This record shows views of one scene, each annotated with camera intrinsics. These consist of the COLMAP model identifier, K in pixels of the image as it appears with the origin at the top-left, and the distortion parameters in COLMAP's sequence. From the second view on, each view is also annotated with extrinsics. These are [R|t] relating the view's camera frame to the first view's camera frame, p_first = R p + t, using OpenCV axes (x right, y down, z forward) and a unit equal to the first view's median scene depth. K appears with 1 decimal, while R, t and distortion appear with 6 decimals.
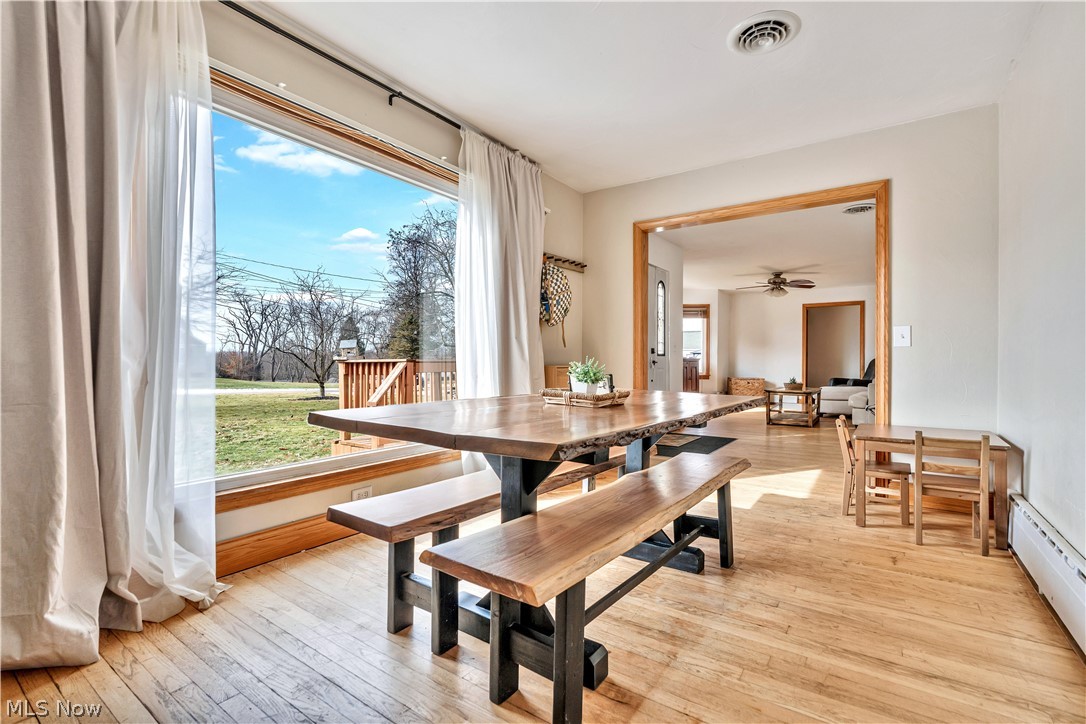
lens RADIAL K [[490.7, 0, 539.5], [0, 490.7, 363.8], [0, 0, 1]] dist [0.000133, 0.000512]
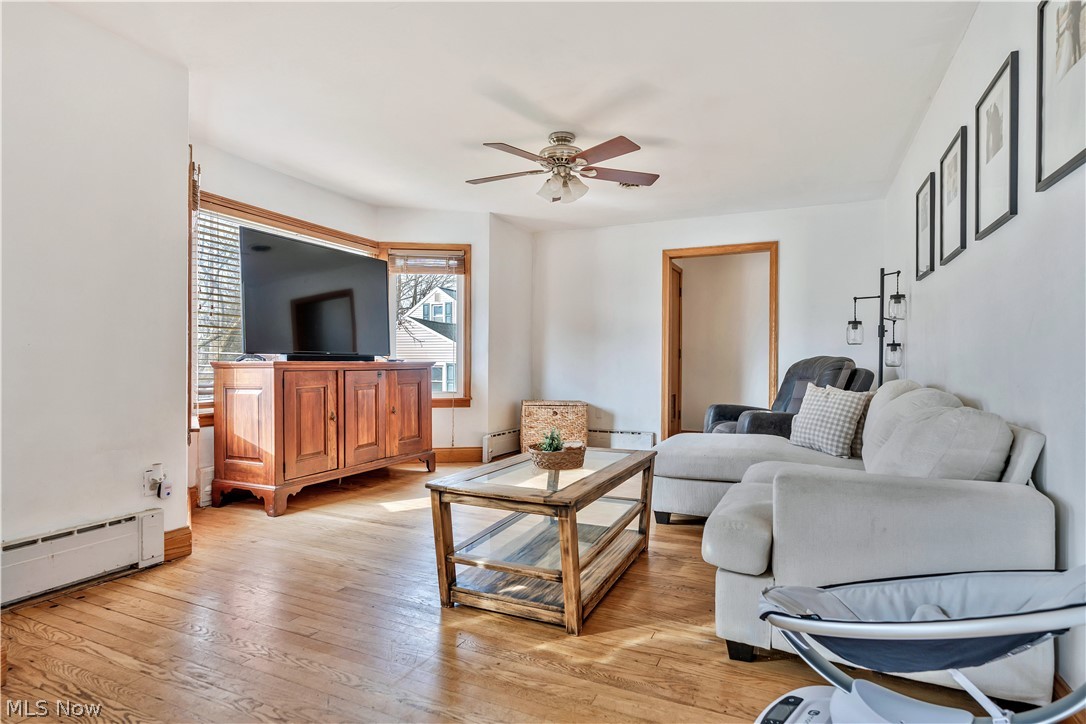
lens RADIAL K [[572.2, 0, 550.1], [0, 572.2, 362.5], [0, 0, 1]] dist [0.000878, 0.000836]
pose [[0.982785, -0.003504, 0.184717, 1.581570], [0.004427, 0.999980, -0.004585, -0.041560], [-0.184698, 0.005324, 0.982781, 2.290112]]
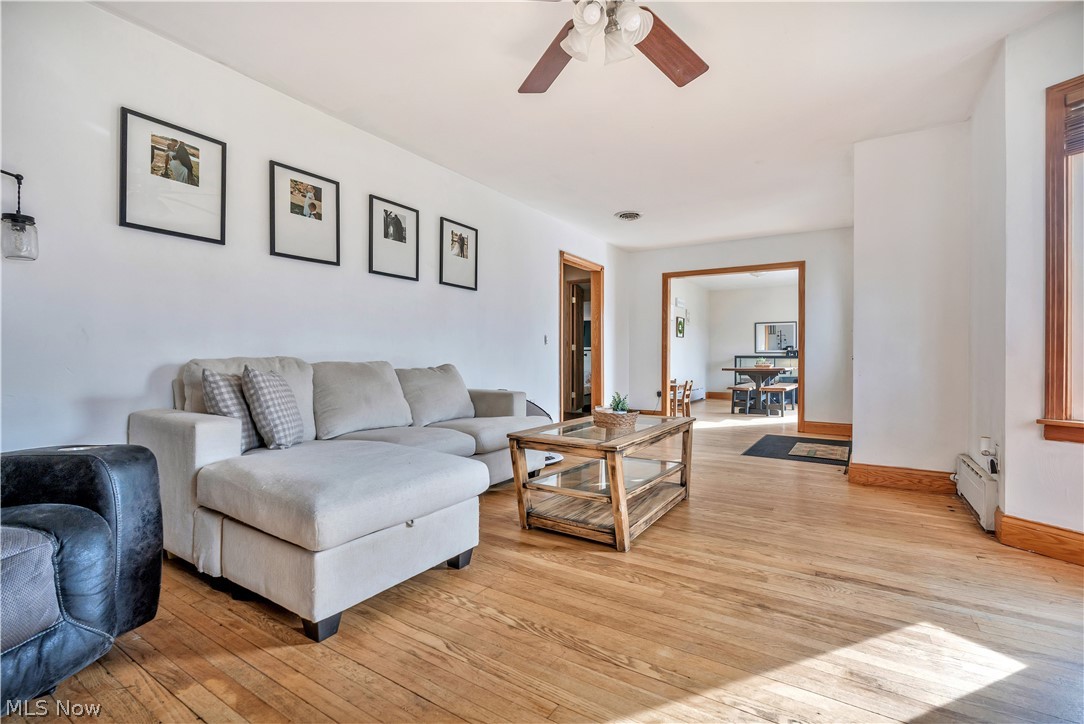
lens RADIAL K [[487.9, 0, 546.0], [0, 487.9, 359.4], [0, 0, 1]] dist [-0.001090, 0.000455]
pose [[-0.998853, -0.007639, -0.047259, 2.075796], [-0.008088, 0.999924, 0.009332, -0.014851], [0.047184, 0.009703, -0.998839, 4.860013]]
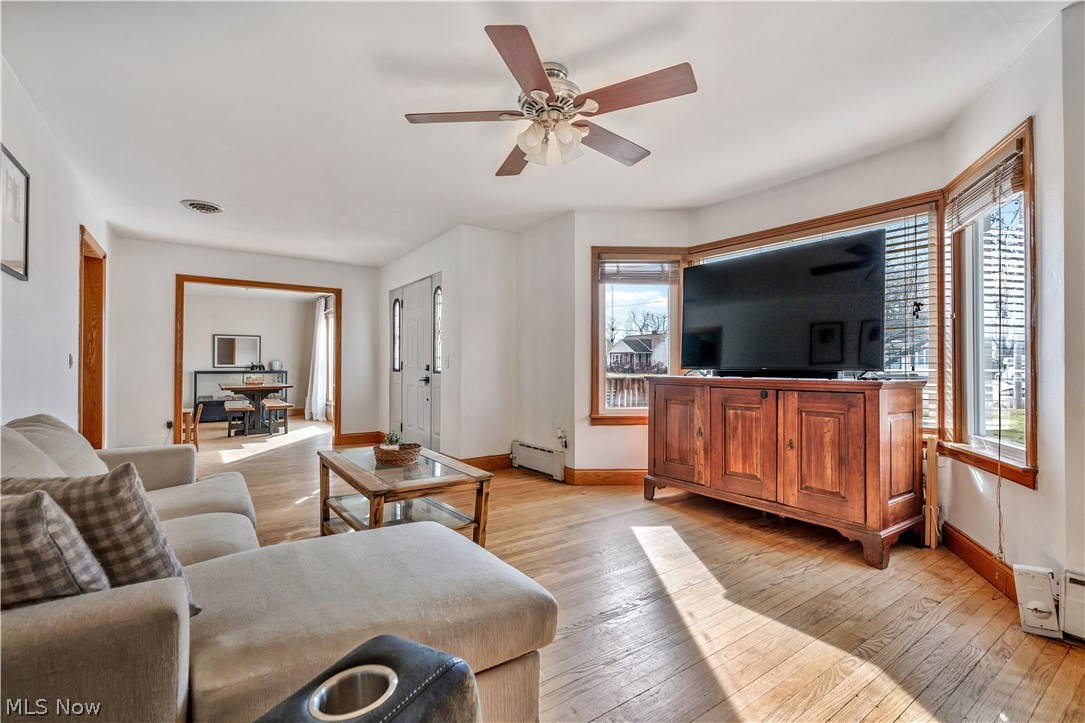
lens RADIAL K [[490.2, 0, 539.0], [0, 490.2, 363.3], [0, 0, 1]] dist [0.000133, 0.000512]
pose [[-0.340727, -0.007618, -0.940132, 2.964483], [-0.008102, 0.999954, -0.005167, -0.090677], [0.940128, 0.005857, -0.340773, 4.358329]]
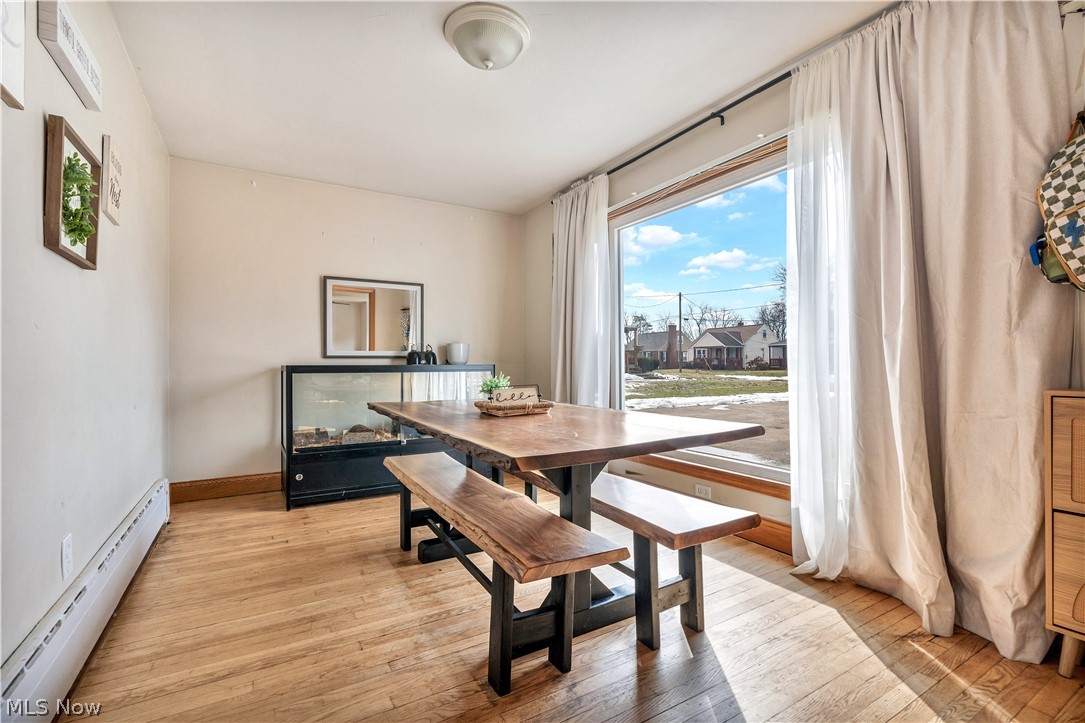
lens RADIAL K [[488.3, 0, 546.5], [0, 488.3, 358.9], [0, 0, 1]] dist [-0.001090, 0.000455]
pose [[-0.398676, -0.012338, -0.917009, 1.032399], [-0.005437, 0.999924, -0.011090, -0.027082], [0.917076, 0.000564, -0.398712, 1.412536]]
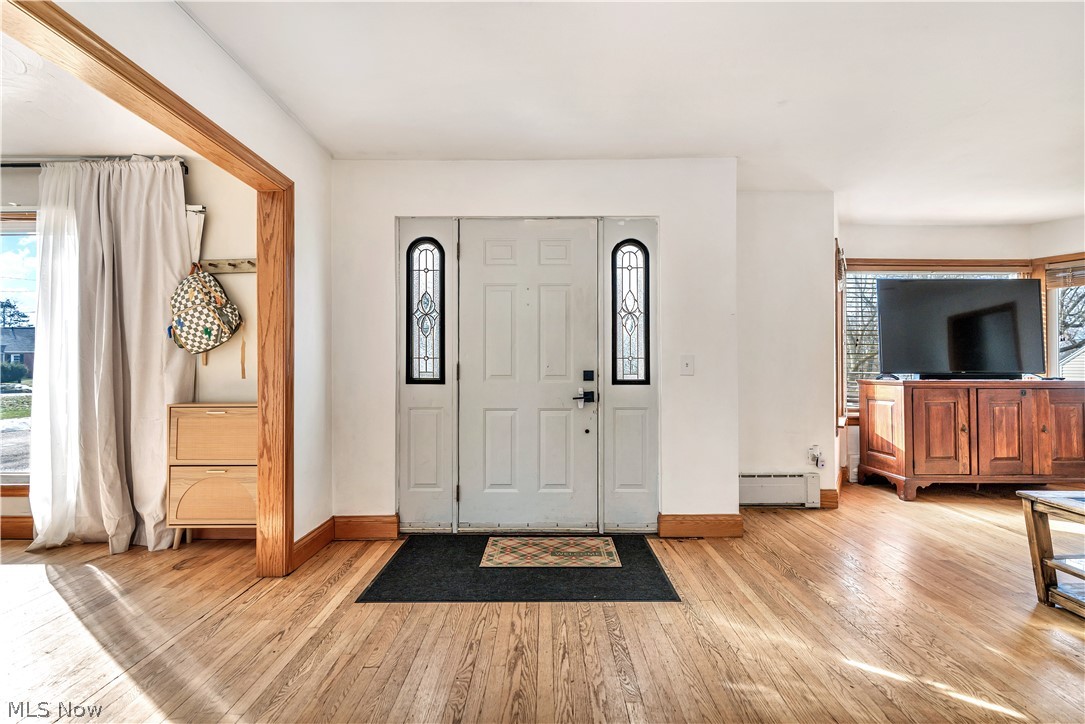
lens RADIAL K [[490.2, 0, 539.0], [0, 490.2, 363.8], [0, 0, 1]] dist [0.000133, 0.000512]
pose [[0.570419, -0.013348, -0.821245, 1.840940], [-0.001357, 0.999851, -0.017193, -0.086426], [0.821353, 0.010921, 0.570316, 1.881084]]
